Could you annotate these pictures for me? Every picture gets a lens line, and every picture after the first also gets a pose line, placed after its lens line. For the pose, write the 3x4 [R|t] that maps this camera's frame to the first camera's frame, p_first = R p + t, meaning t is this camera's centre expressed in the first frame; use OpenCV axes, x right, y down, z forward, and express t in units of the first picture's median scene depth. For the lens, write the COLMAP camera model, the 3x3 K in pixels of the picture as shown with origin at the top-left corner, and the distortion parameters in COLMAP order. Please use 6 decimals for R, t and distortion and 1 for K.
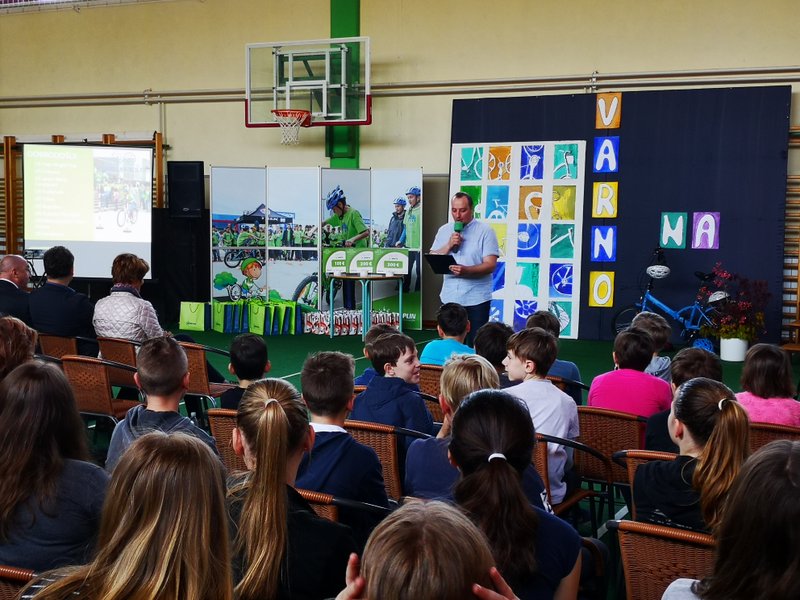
lens RADIAL K [[1137.6, 0, 401.7], [0, 1137.6, 305.3], [0, 0, 1]] dist [0.092701, 0.000000]
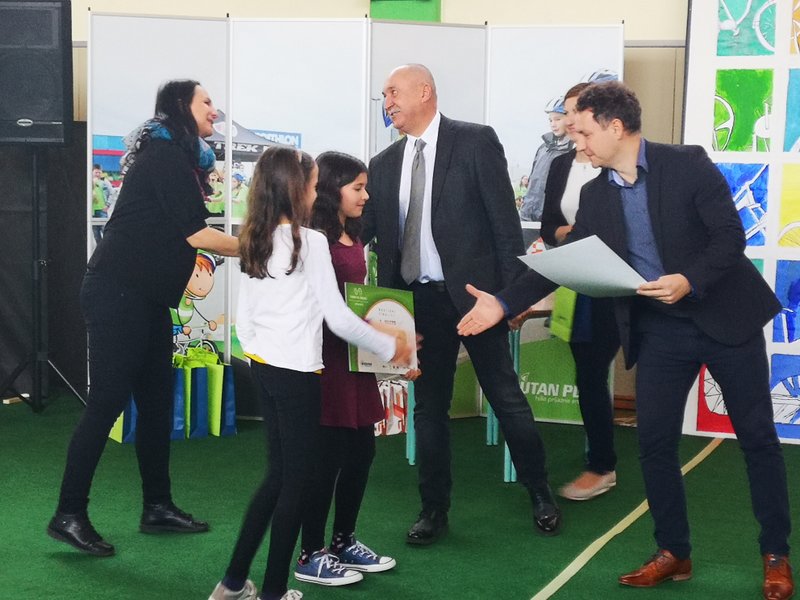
lens RADIAL K [[1645.5, 0, 398.4], [0, 1645.5, 300.4], [0, 0, 1]] dist [-0.000537, 0.000000]
pose [[0.999781, 0.006956, 0.019759, -0.072920], [-0.007161, 0.999921, 0.010317, -0.030082], [-0.019685, -0.010456, 0.999752, 0.439793]]
